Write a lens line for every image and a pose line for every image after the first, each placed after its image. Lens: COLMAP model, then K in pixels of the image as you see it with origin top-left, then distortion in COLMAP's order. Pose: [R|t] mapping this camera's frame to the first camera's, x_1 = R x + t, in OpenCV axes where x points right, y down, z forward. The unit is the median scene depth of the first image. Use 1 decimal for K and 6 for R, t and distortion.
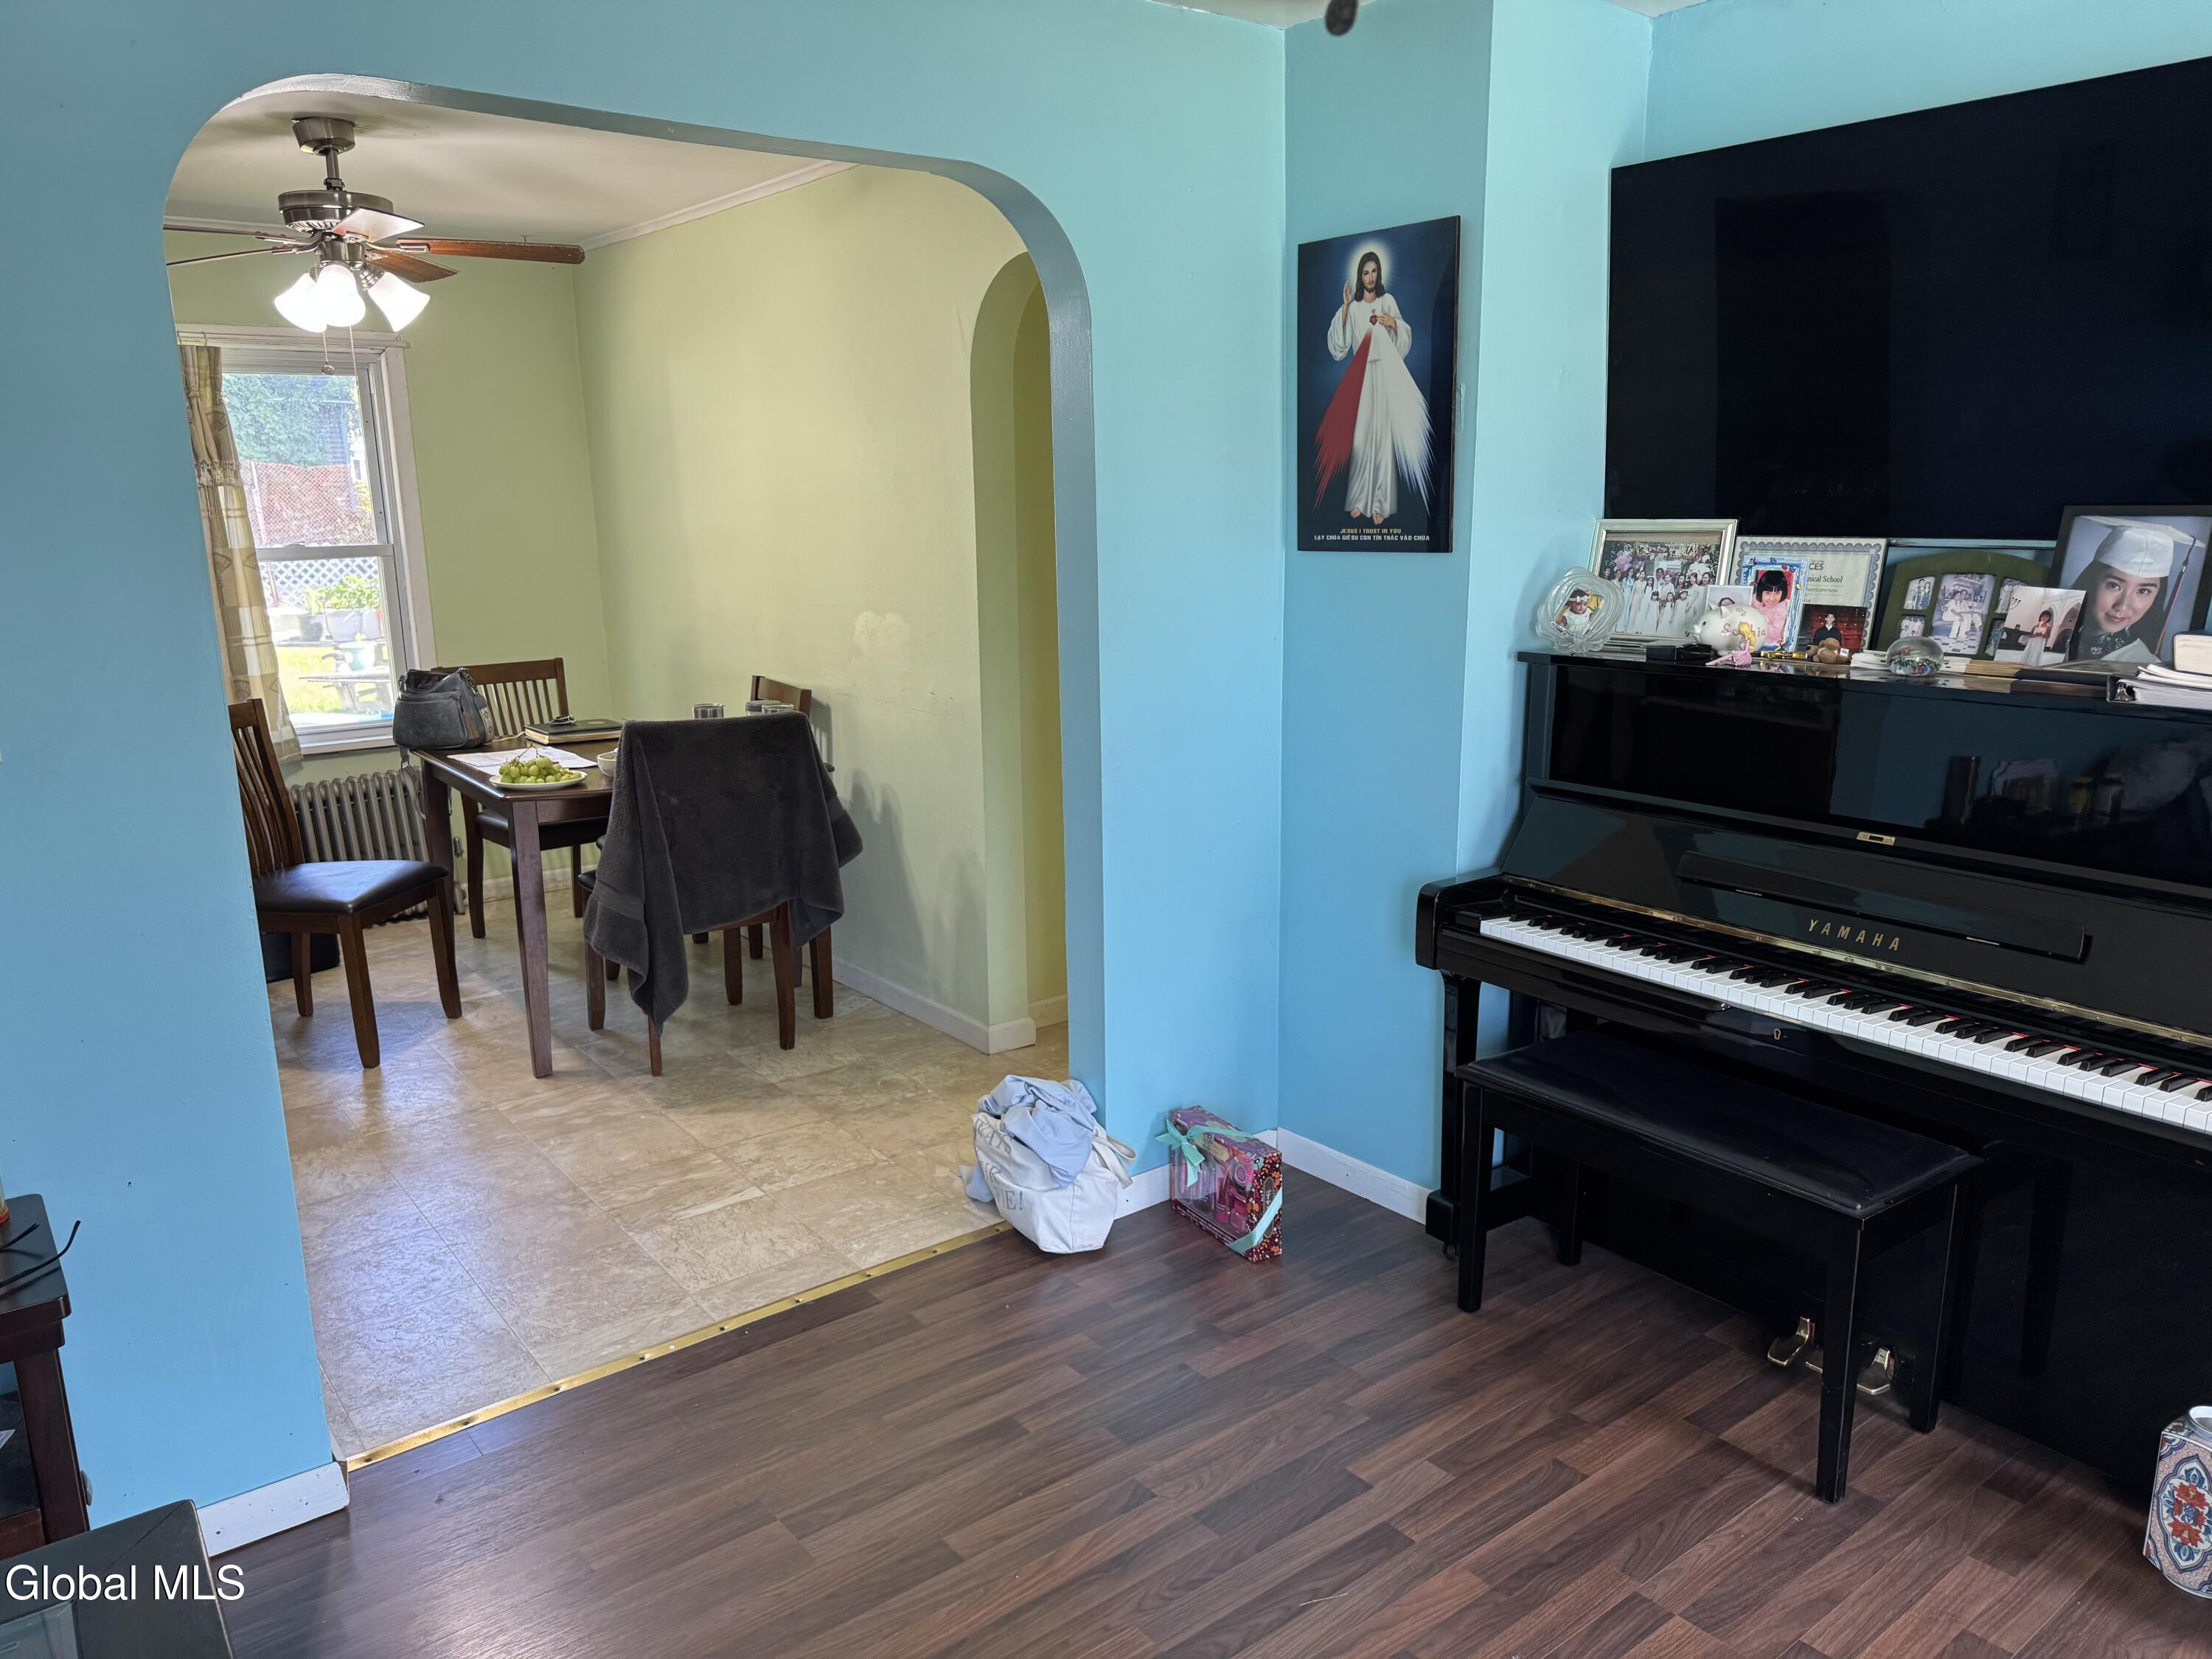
lens RADIAL K [[1576.6, 0, 1150.8], [0, 1576.6, 878.7], [0, 0, 1]] dist [-0.004119, -0.002838]
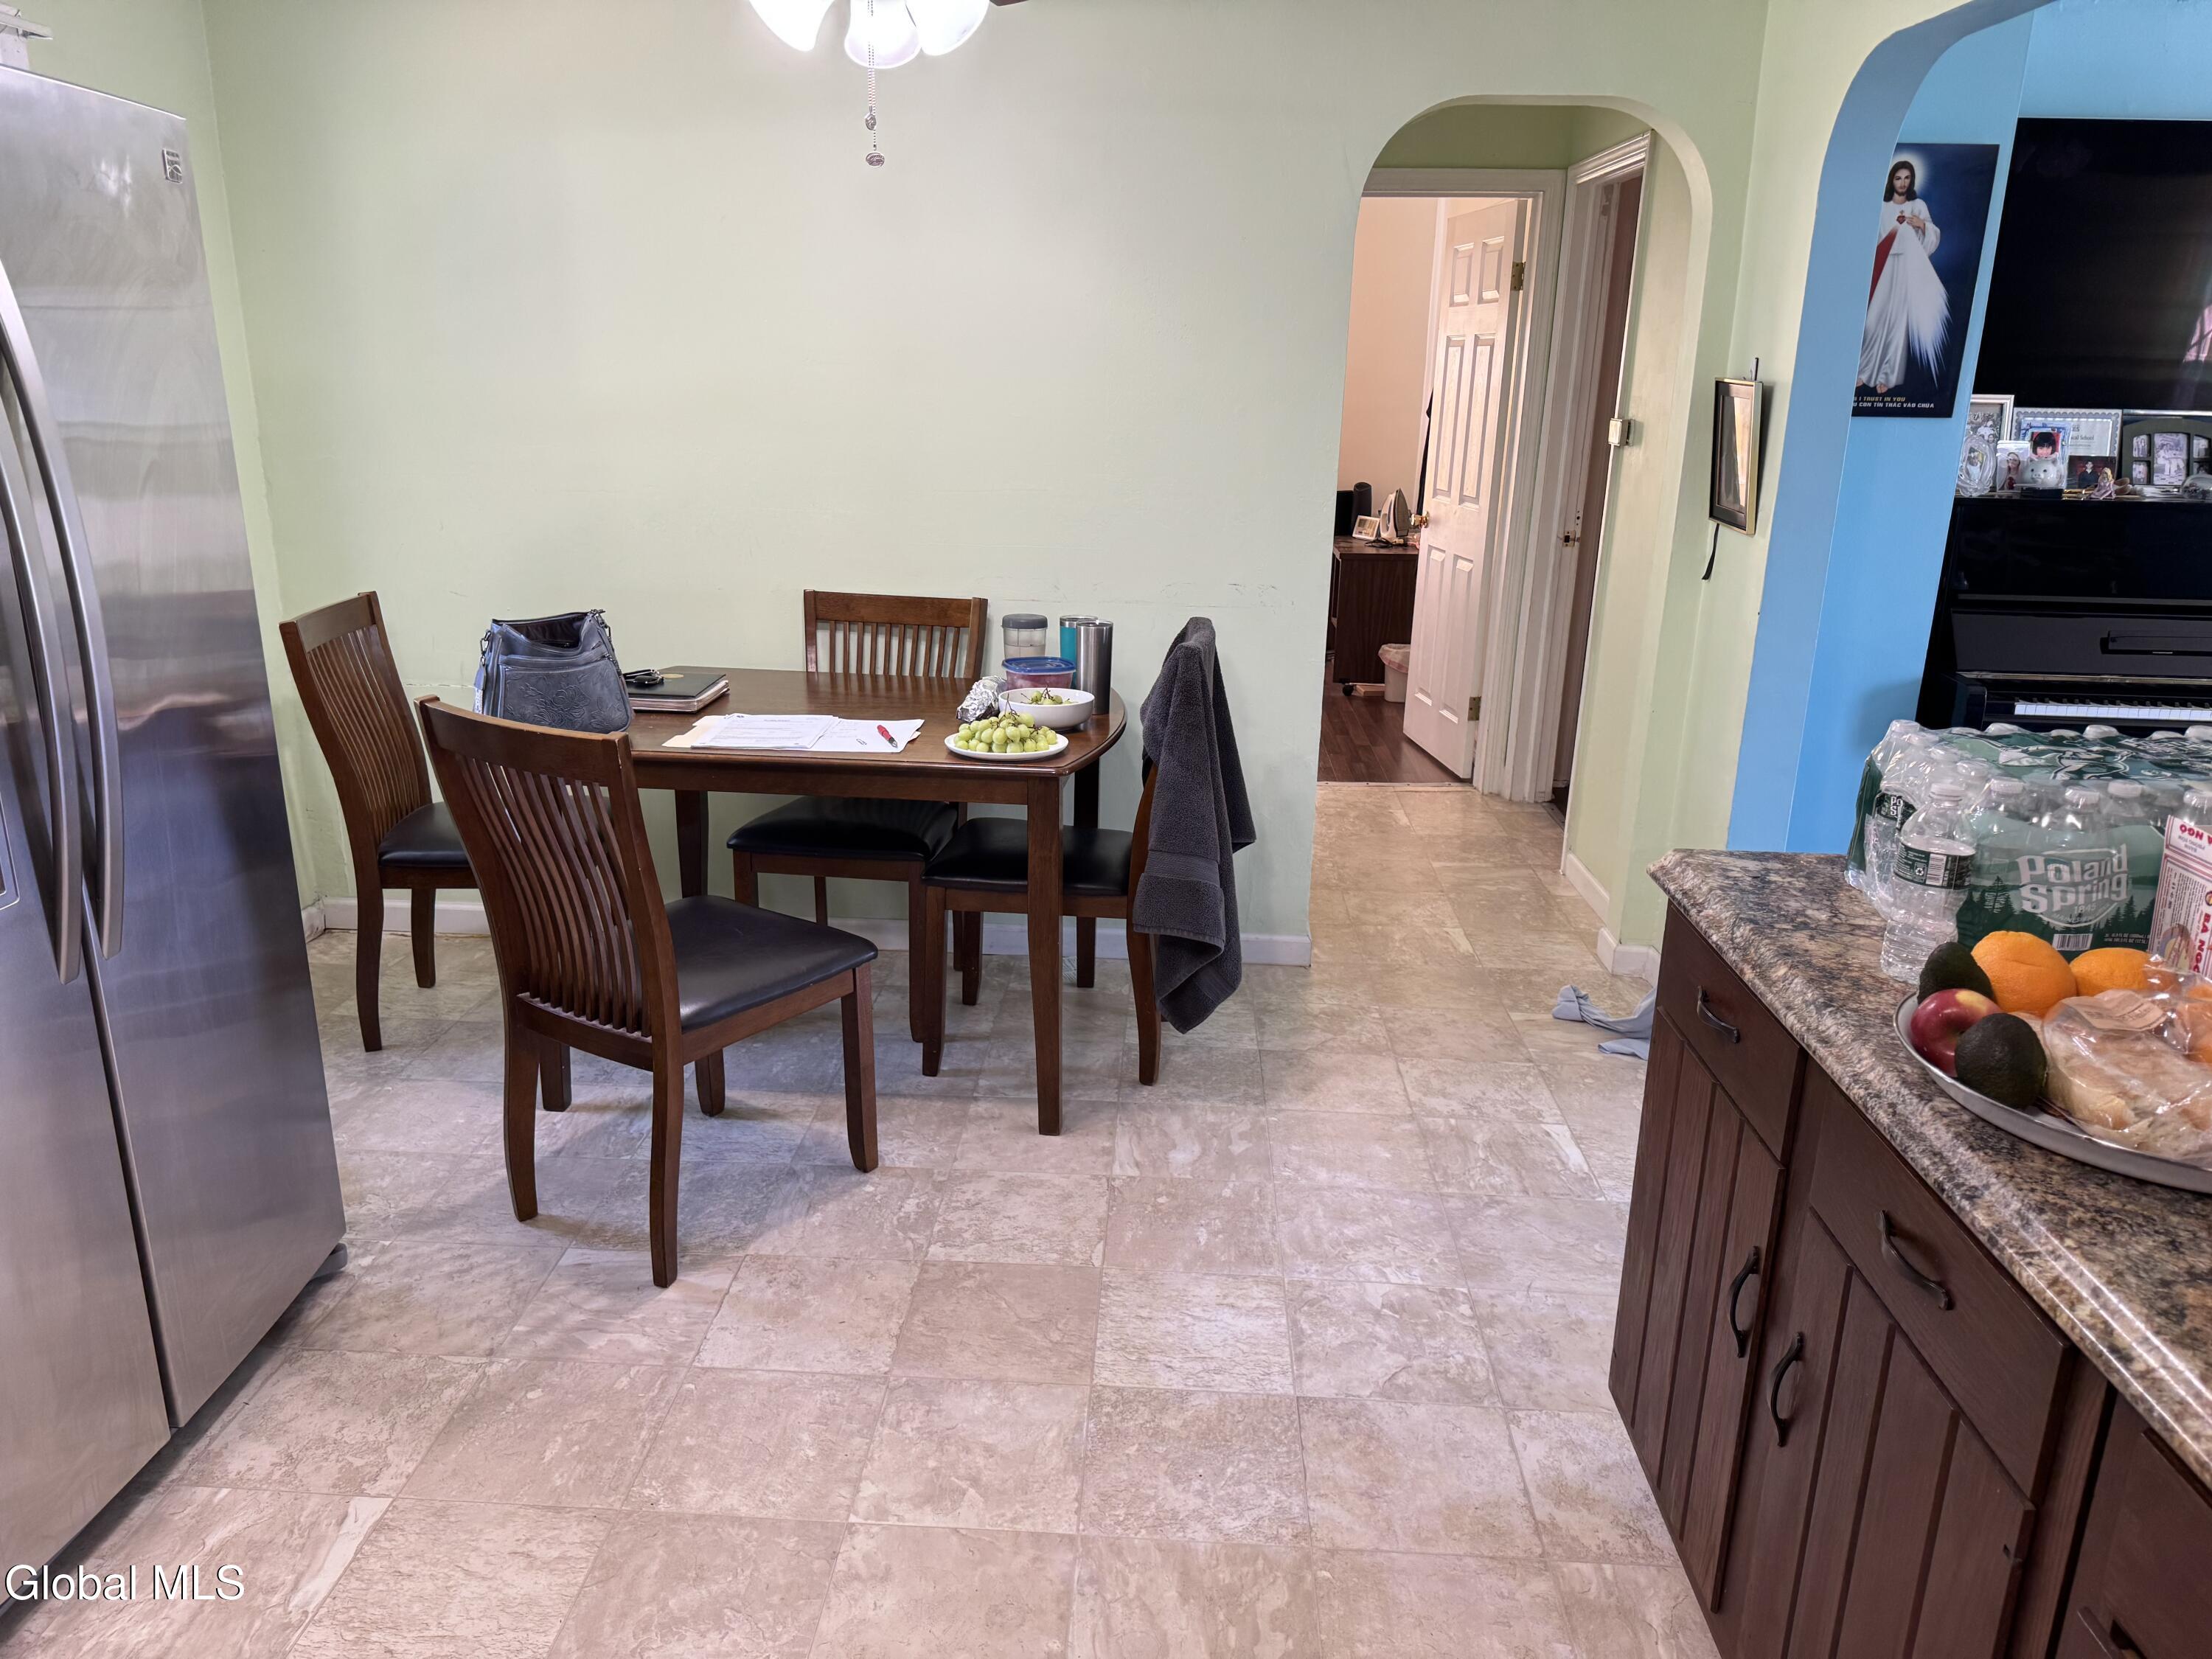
lens RADIAL K [[1576.6, 0, 1104.9], [0, 1576.6, 826.9], [0, 0, 1]] dist [-0.004119, -0.002838]
pose [[0.669129, -0.179781, 0.721072, -1.210429], [0.153339, 0.982817, 0.102747, -0.119685], [-0.727154, 0.041818, 0.685199, 0.649656]]
